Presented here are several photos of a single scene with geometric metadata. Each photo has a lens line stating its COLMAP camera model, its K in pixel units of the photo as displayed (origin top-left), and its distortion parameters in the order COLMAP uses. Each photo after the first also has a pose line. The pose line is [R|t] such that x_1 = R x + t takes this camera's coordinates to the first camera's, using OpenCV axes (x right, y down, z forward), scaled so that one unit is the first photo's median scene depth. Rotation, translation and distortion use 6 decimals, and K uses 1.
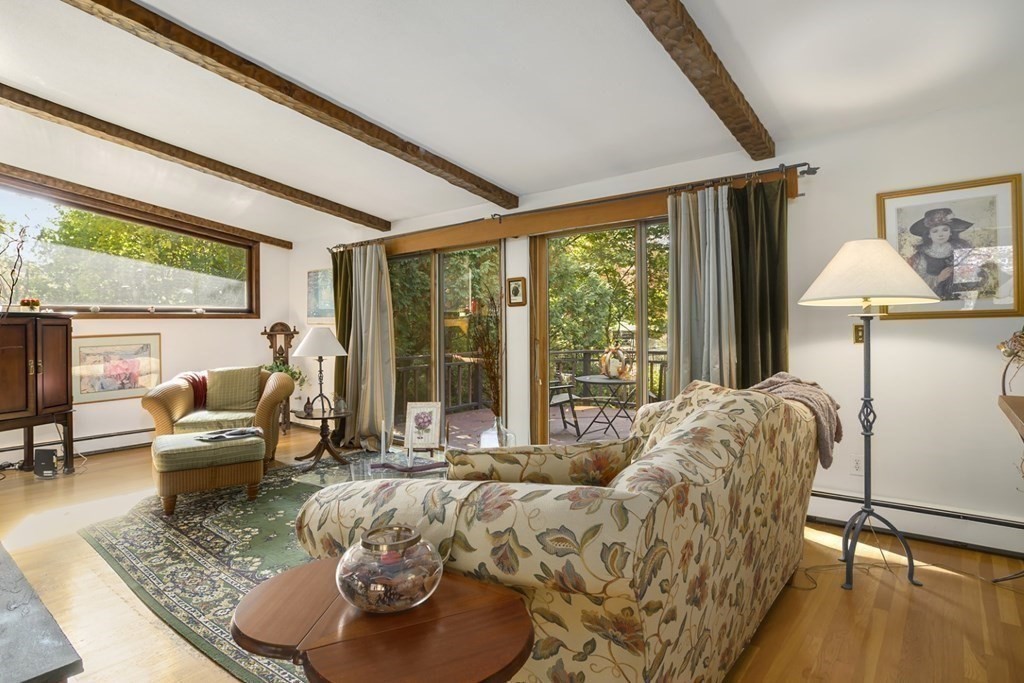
lens RADIAL K [[588.6, 0, 511.6], [0, 588.6, 328.5], [0, 0, 1]] dist [0.001527, 0.000390]
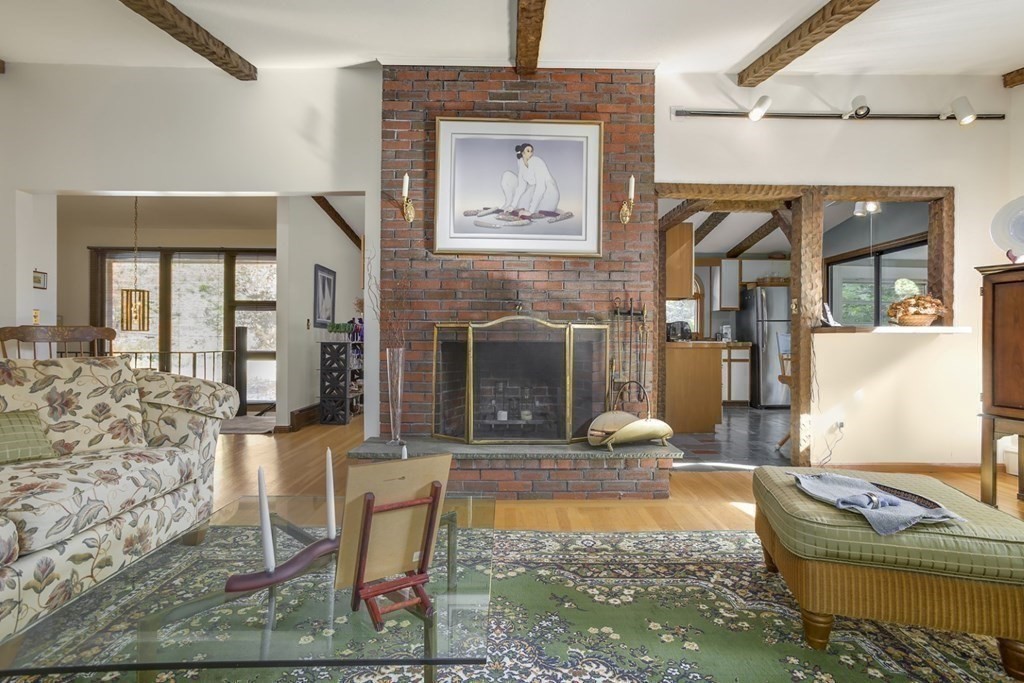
lens RADIAL K [[513.6, 0, 510.6], [0, 513.6, 334.8], [0, 0, 1]] dist [0.011490, 0.001078]
pose [[-0.783631, 0.006782, -0.621190, -0.023810], [0.004601, 0.999976, 0.005112, 0.062658], [0.621210, 0.001148, -0.783644, 1.301202]]
